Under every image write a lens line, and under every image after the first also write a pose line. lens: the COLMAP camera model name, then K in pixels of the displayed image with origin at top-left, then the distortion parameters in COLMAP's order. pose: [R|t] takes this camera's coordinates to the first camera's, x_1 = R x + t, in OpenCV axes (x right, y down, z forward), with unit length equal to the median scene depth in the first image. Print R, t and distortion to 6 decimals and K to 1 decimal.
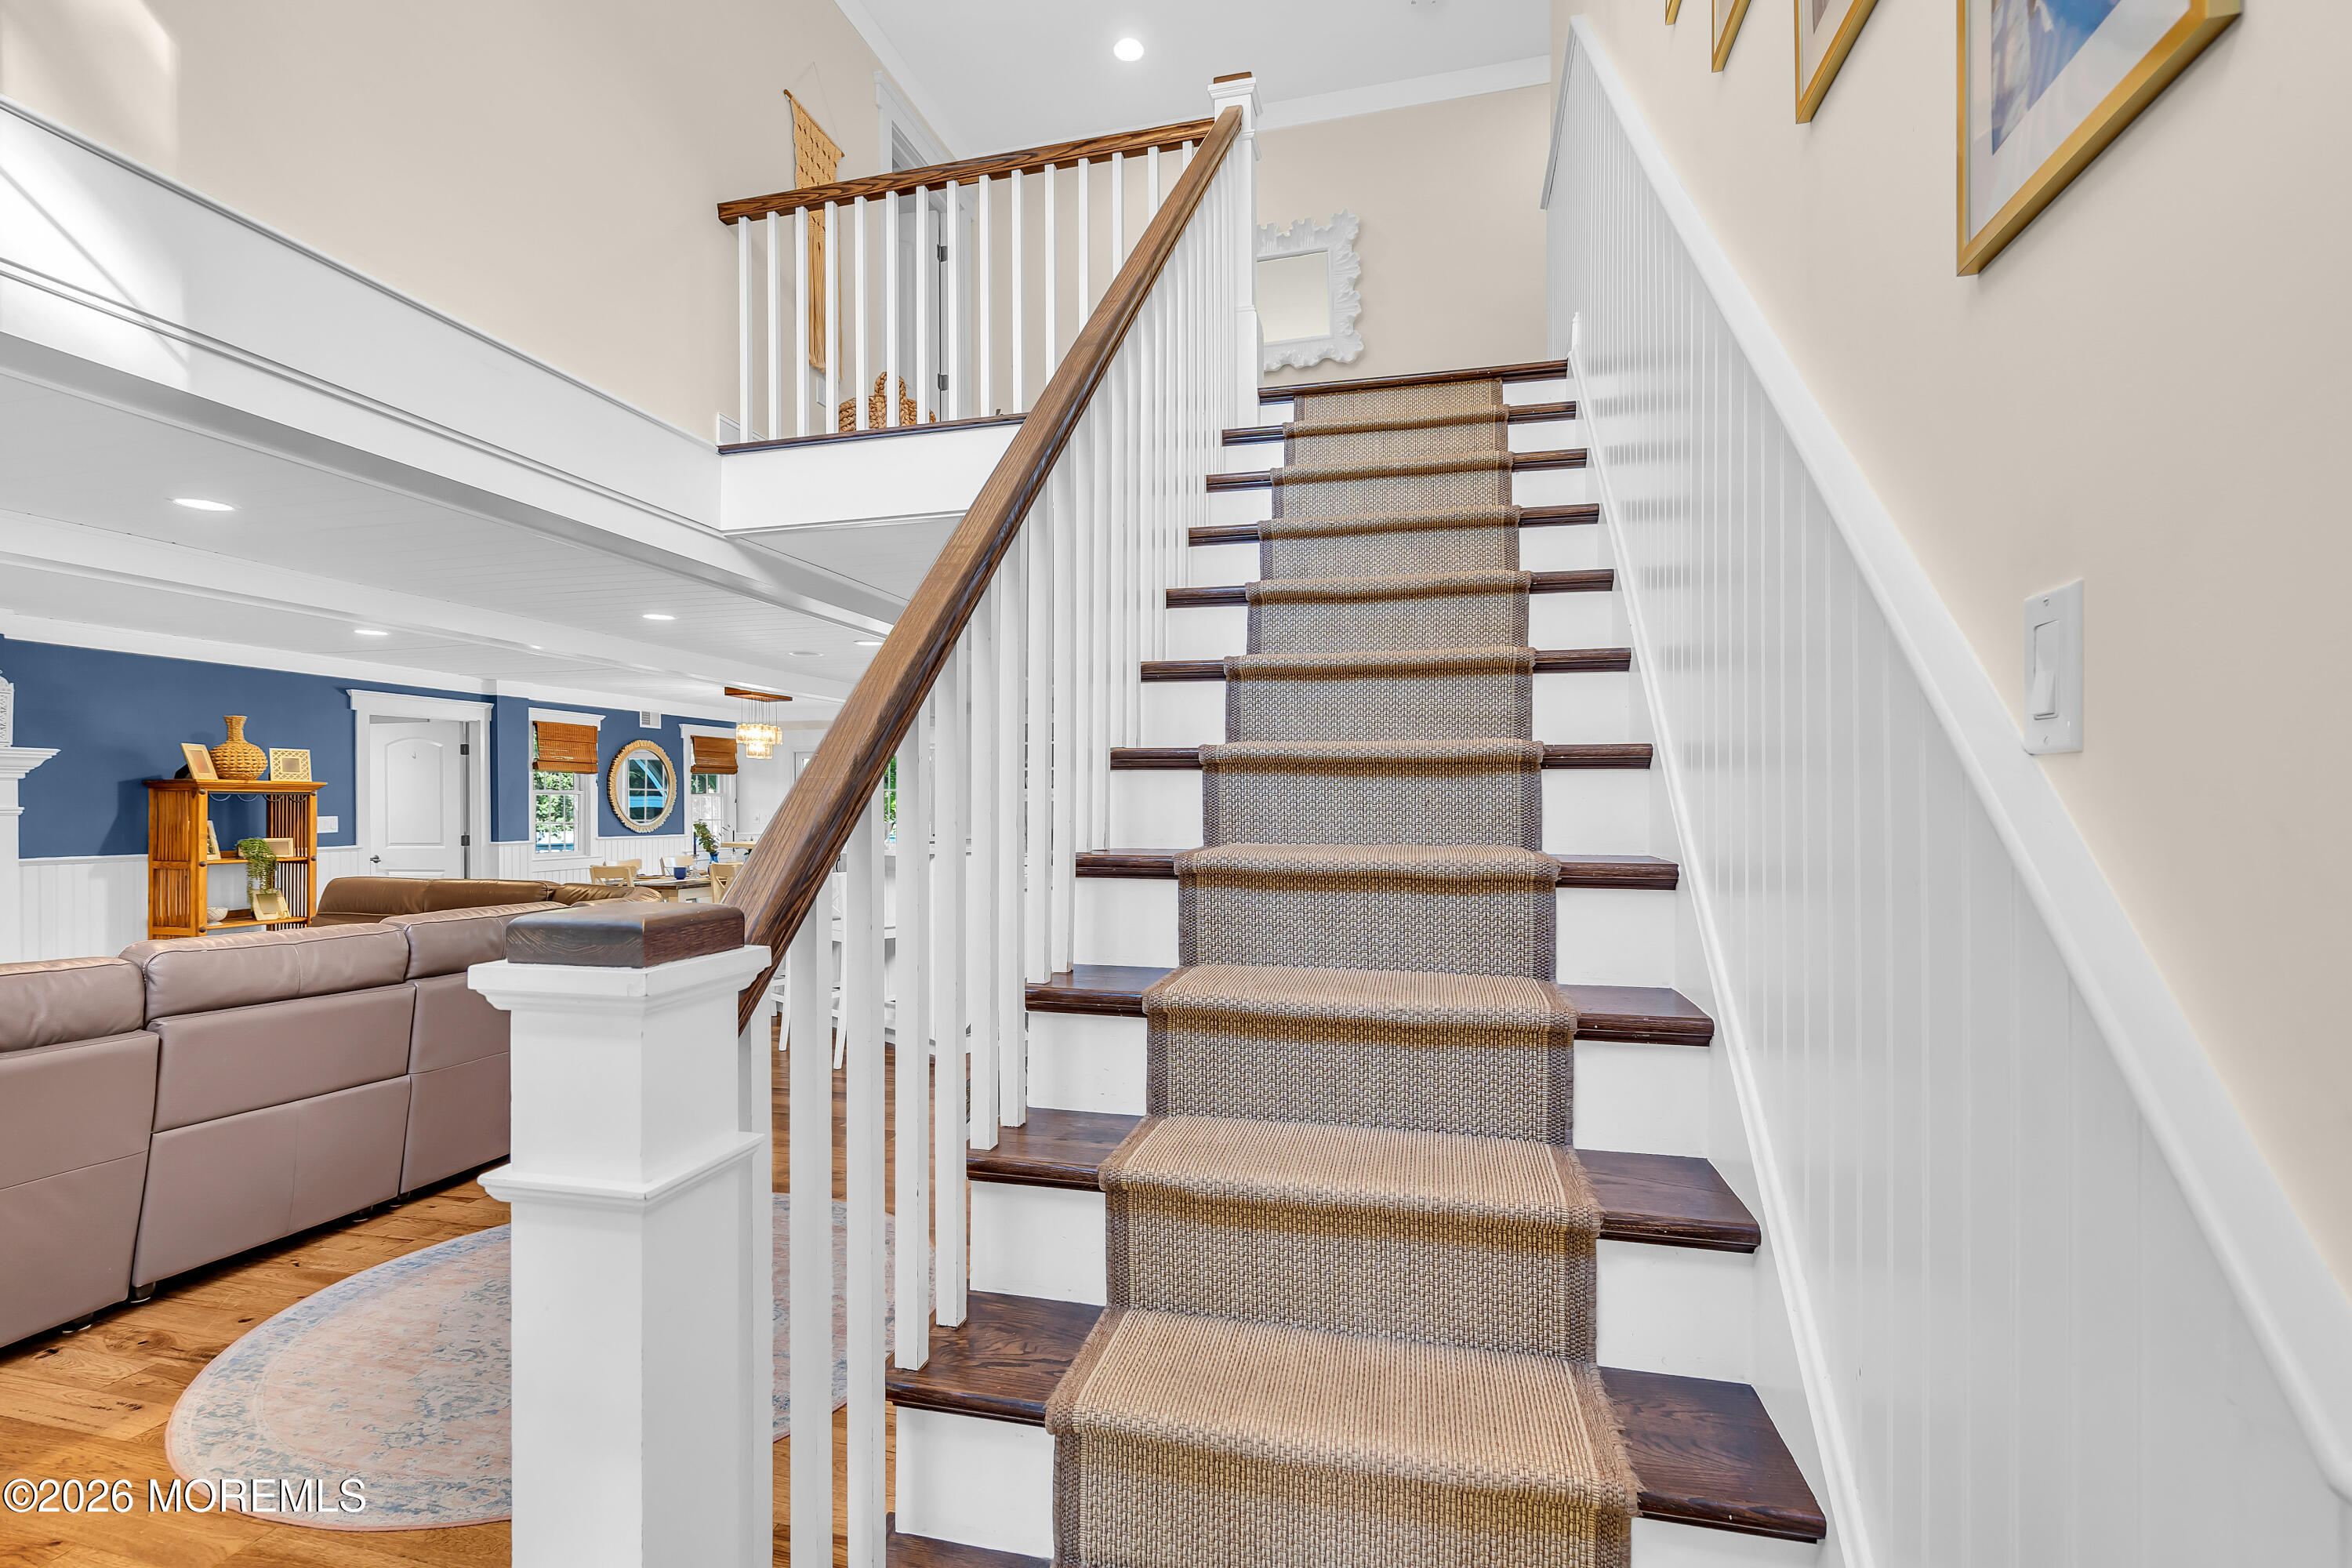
lens RADIAL K [[1082.8, 0, 1179.6], [0, 1082.8, 808.7], [0, 0, 1]] dist [-0.002022, 0.000572]
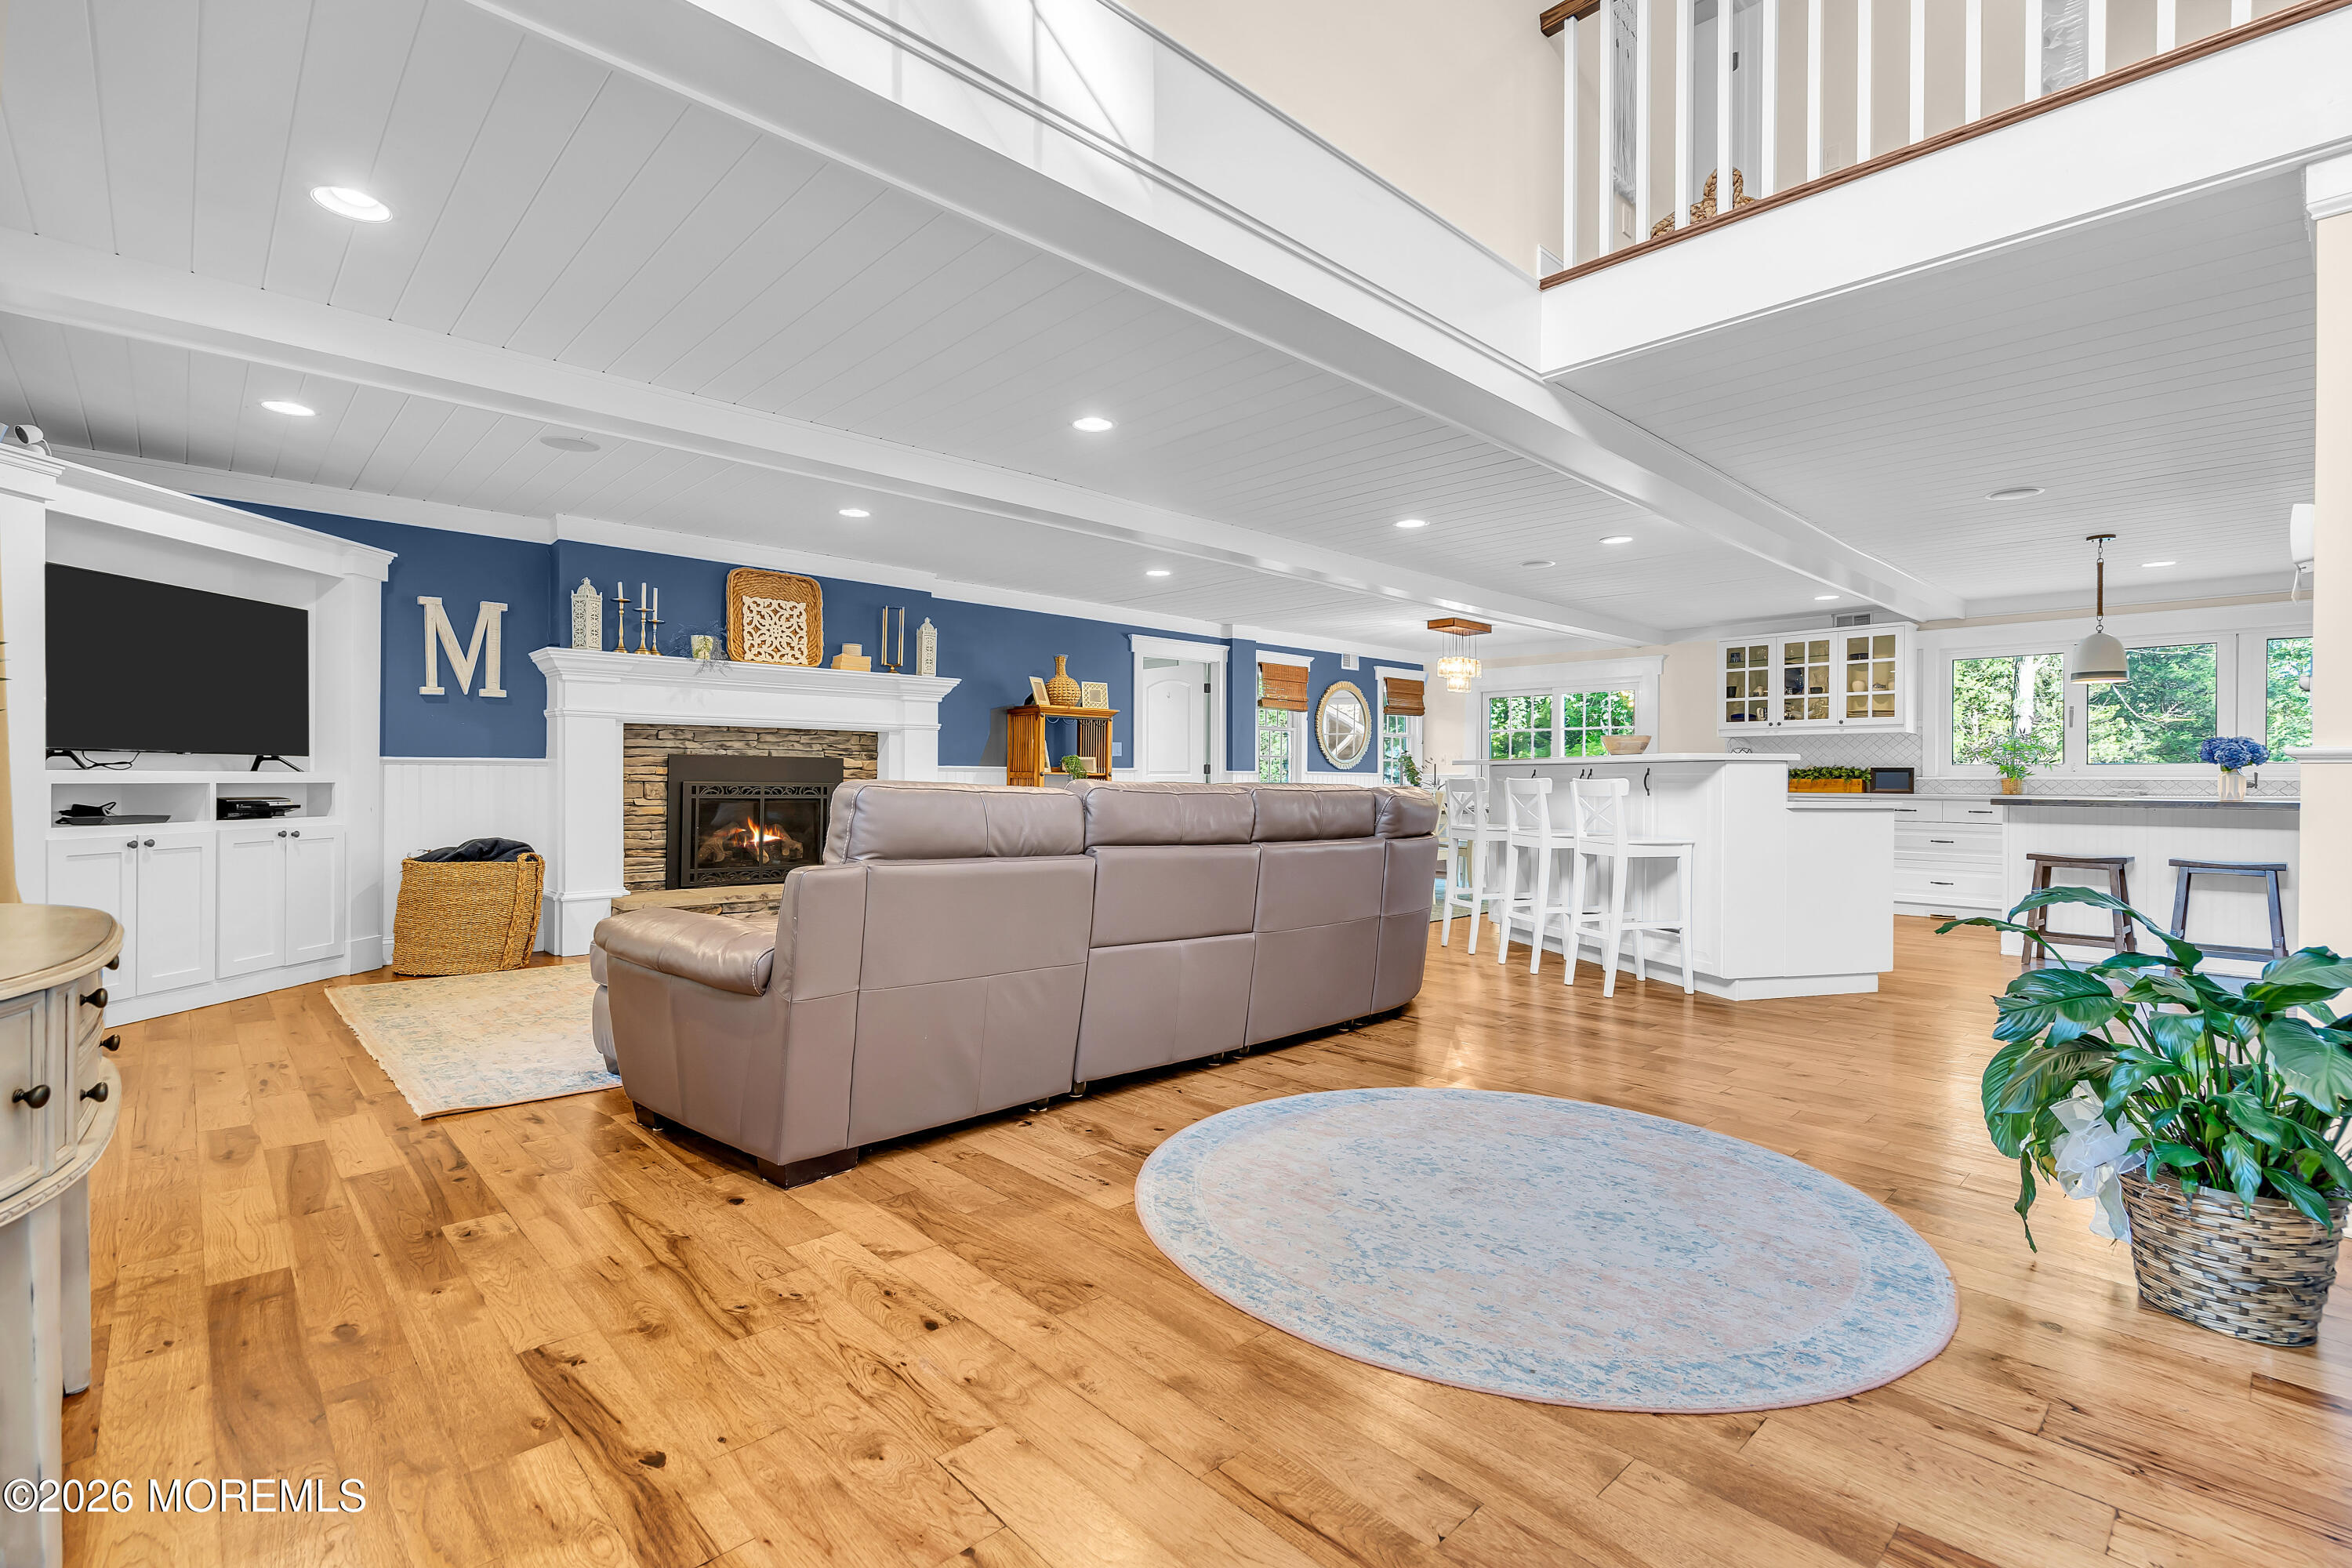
lens RADIAL K [[1082.8, 0, 1166.2], [0, 1082.8, 784.2], [0, 0, 1]] dist [-0.002022, 0.000572]
pose [[0.843016, 0.012237, -0.537749, -0.124990], [-0.012169, 0.999919, 0.003676, 0.055694], [0.537750, 0.003445, 0.843097, 0.043340]]
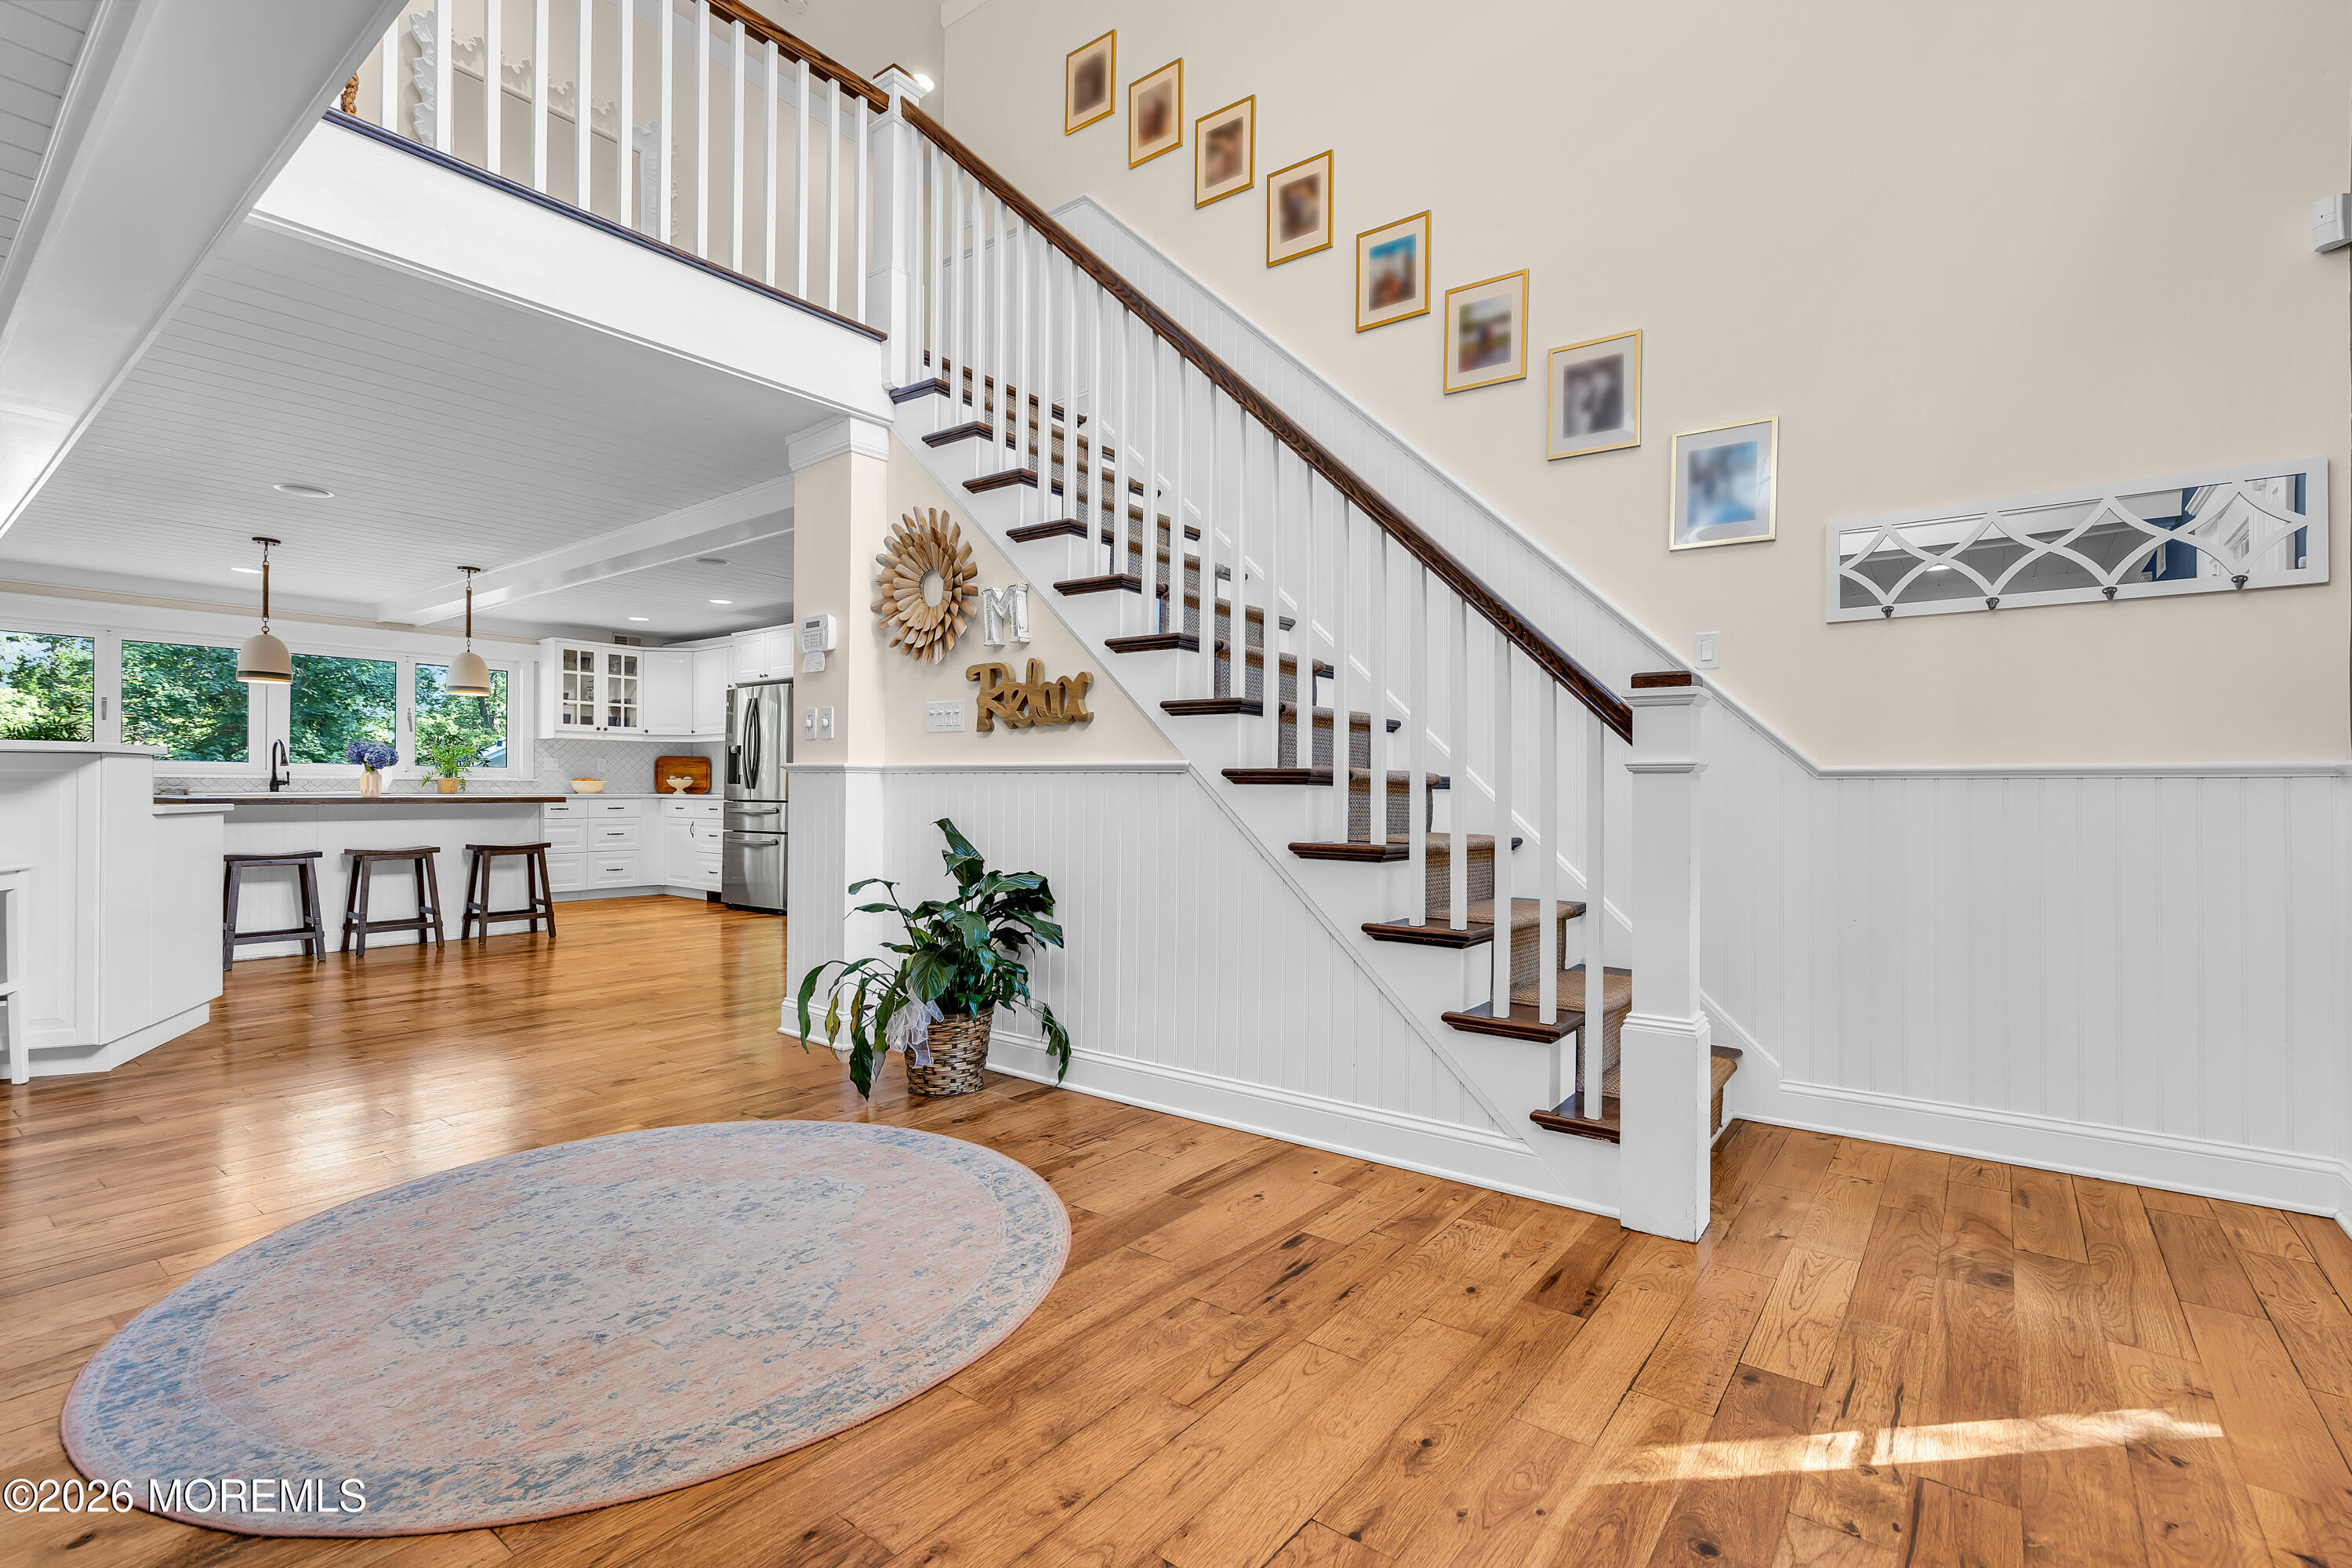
lens RADIAL K [[1082.8, 0, 1168.9], [0, 1082.8, 780.4], [0, 0, 1]] dist [-0.002022, 0.000572]
pose [[0.391937, 0.011909, 0.919915, -0.492825], [-0.002550, 0.999926, -0.011858, 0.056521], [-0.919989, 0.002302, 0.391938, 0.151273]]
